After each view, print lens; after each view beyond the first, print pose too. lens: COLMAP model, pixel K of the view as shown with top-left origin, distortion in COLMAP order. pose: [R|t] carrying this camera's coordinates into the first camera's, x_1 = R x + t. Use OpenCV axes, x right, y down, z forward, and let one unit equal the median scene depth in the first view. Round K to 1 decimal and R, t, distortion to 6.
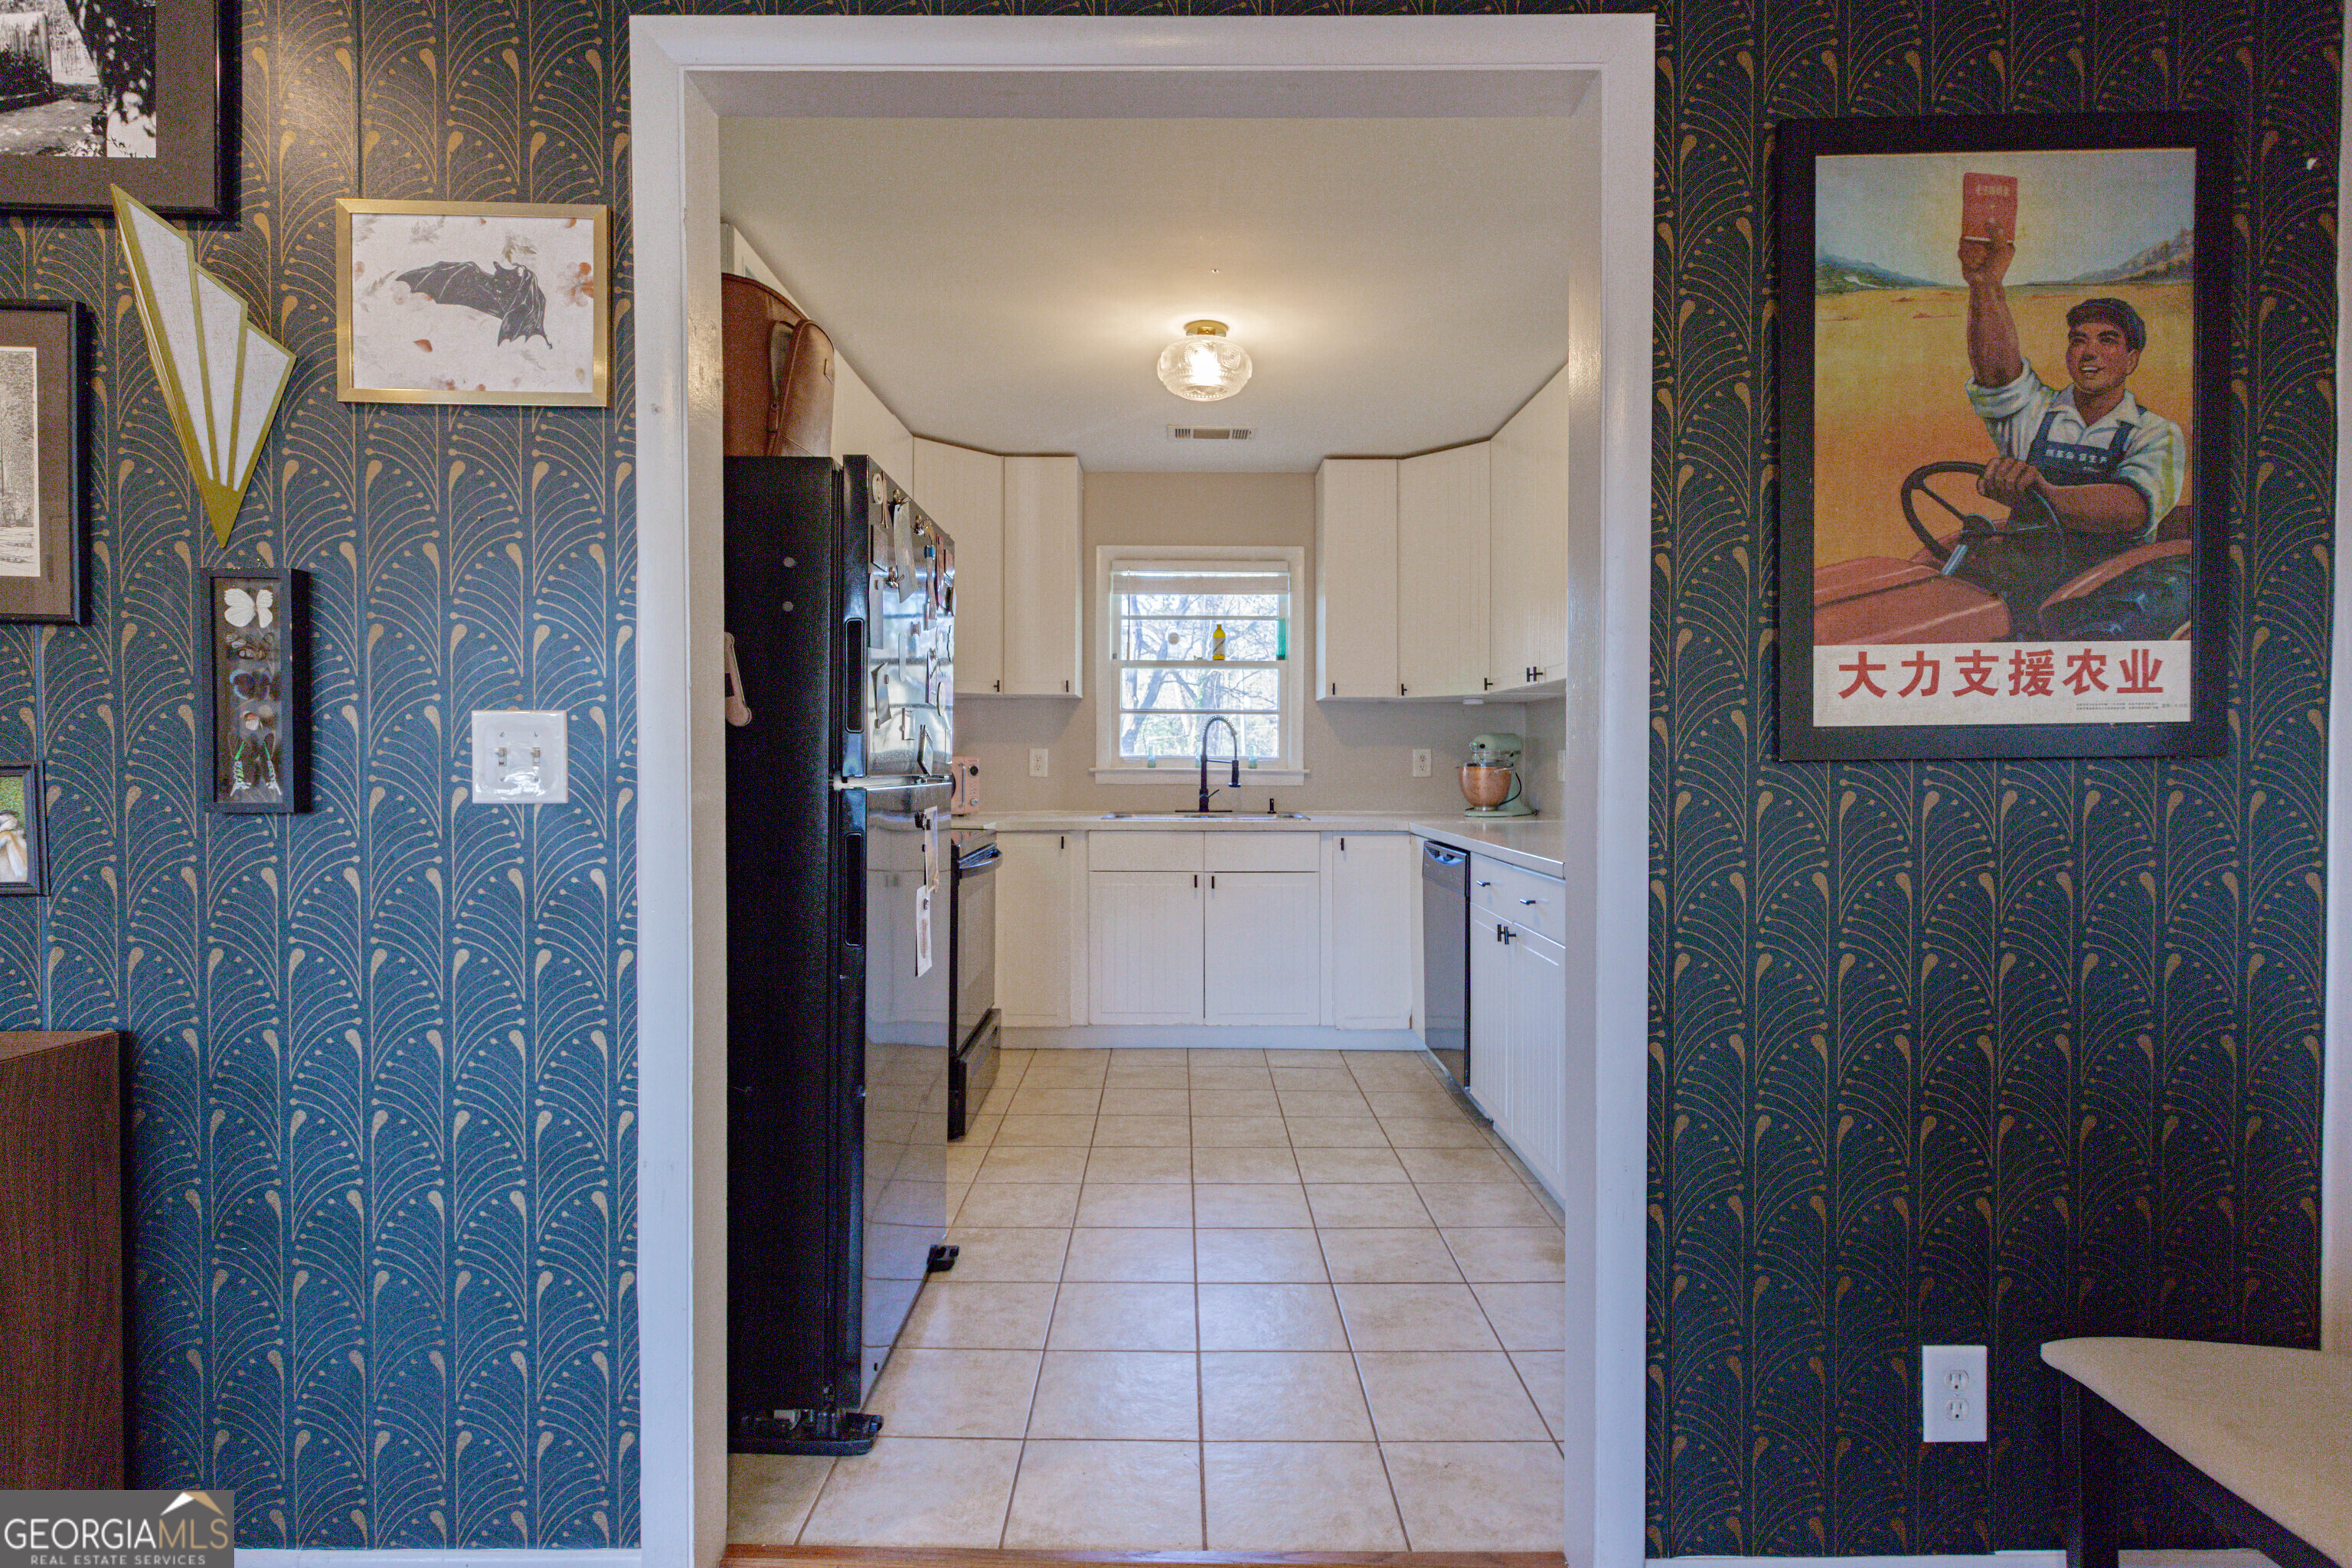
lens RADIAL K [[1176.5, 0, 1160.8], [0, 1176.5, 775.0], [0, 0, 1]] dist [0.002777, 0.000063]
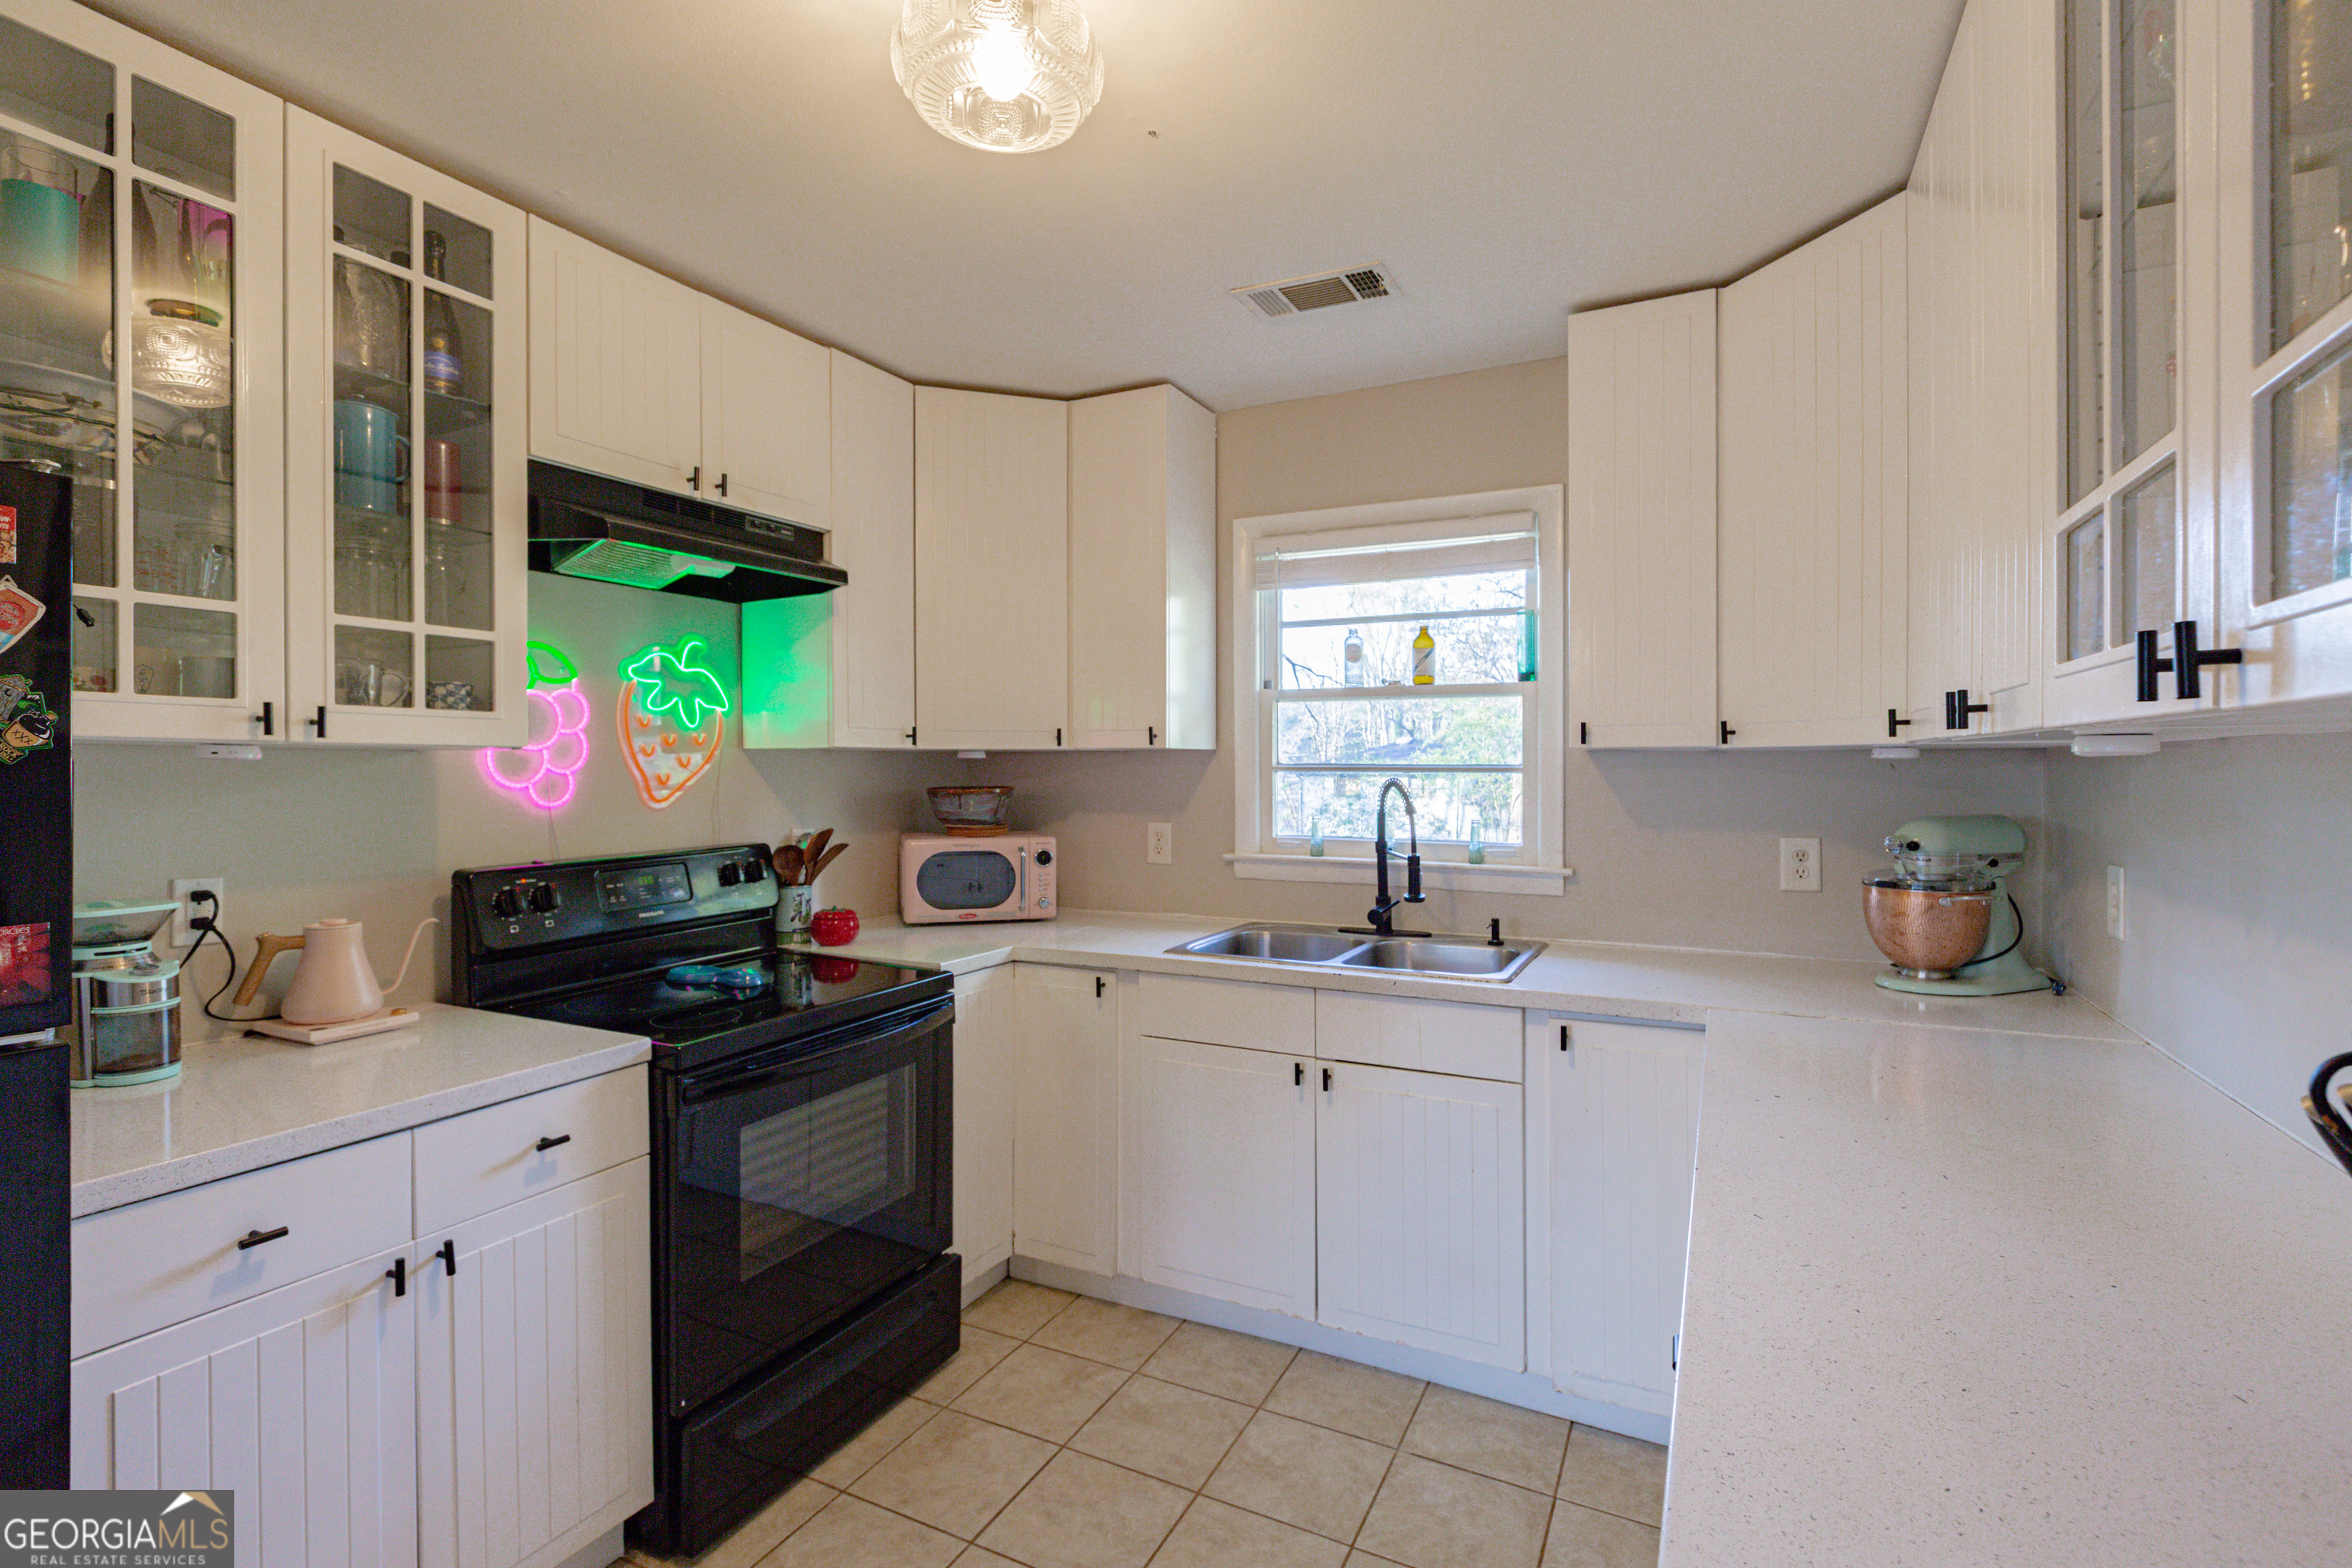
lens RADIAL K [[1098.3, 0, 1166.0], [0, 1098.3, 774.0], [0, 0, 1]] dist [0.006158, 0.000149]
pose [[0.896457, -0.000167, -0.443131, 0.201533], [-0.003041, 0.999974, -0.006528, -0.050944], [0.443120, 0.007199, 0.896433, 0.465034]]
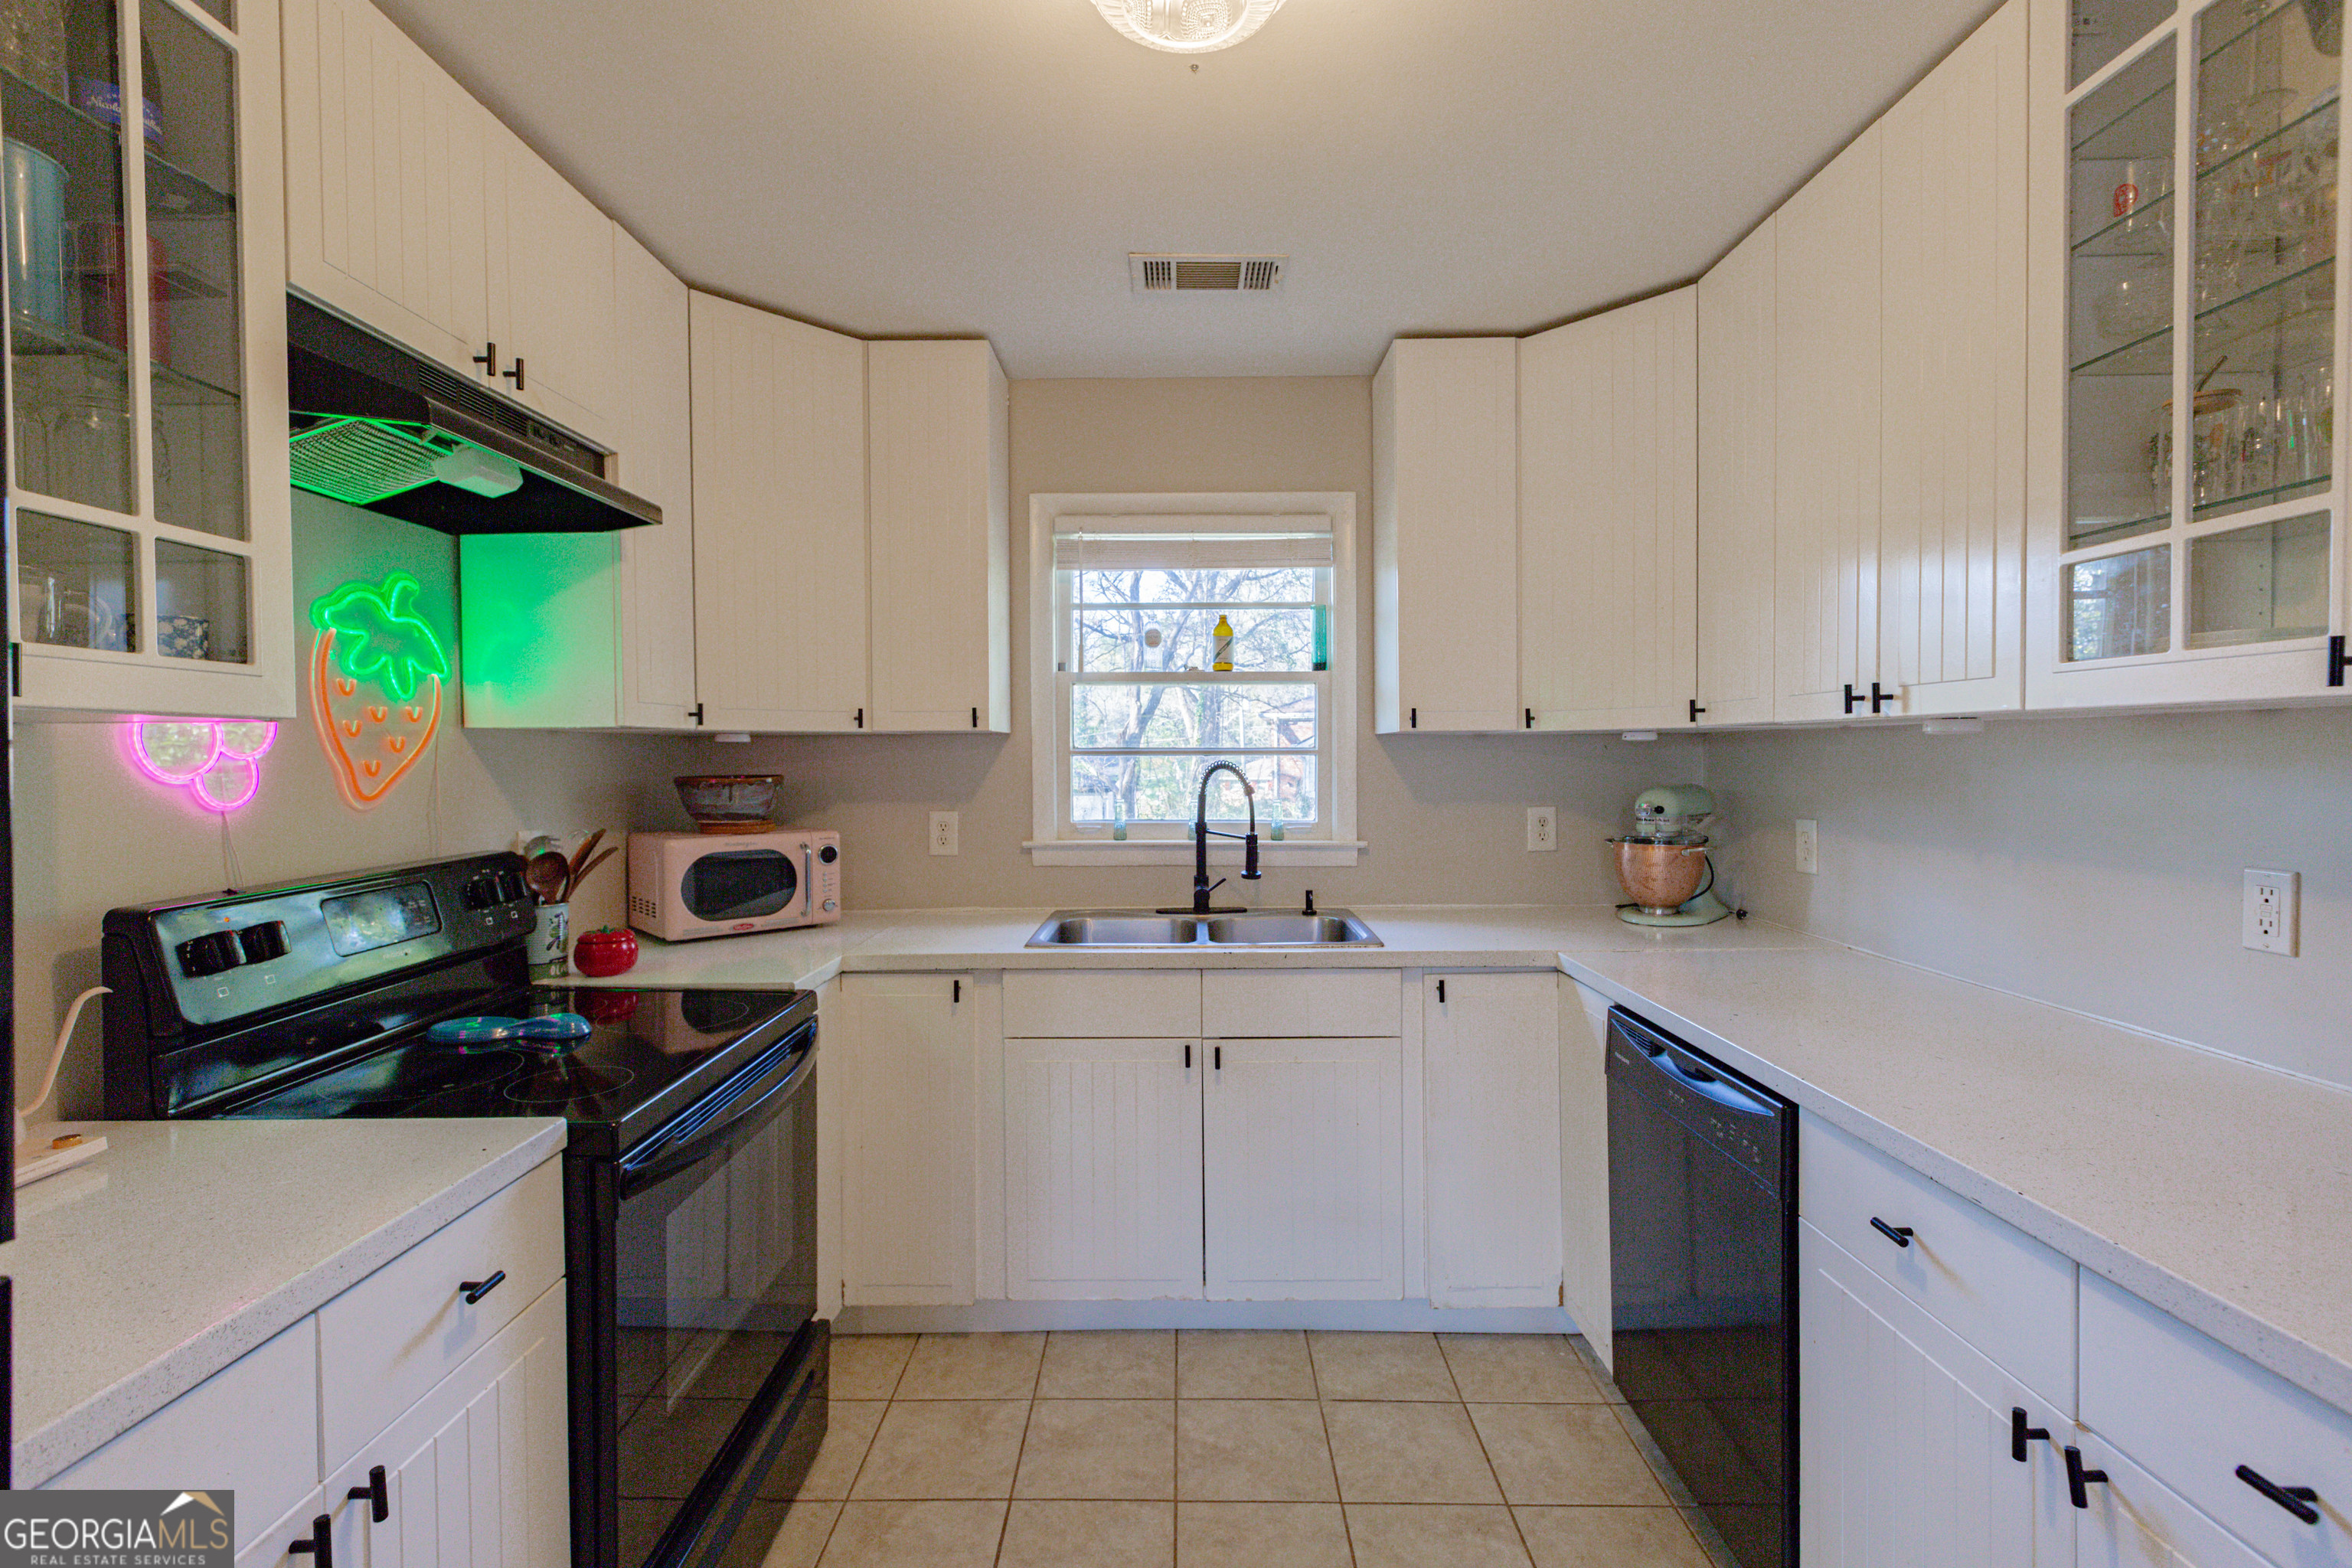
lens RADIAL K [[1066.0, 0, 1172.5], [0, 1066.0, 773.5], [0, 0, 1]] dist [0.010872, -0.000912]
pose [[0.999948, -0.008872, 0.005043, 0.019877], [0.008855, 0.999955, 0.003497, -0.048149], [-0.005074, -0.003452, 0.999981, 0.455961]]
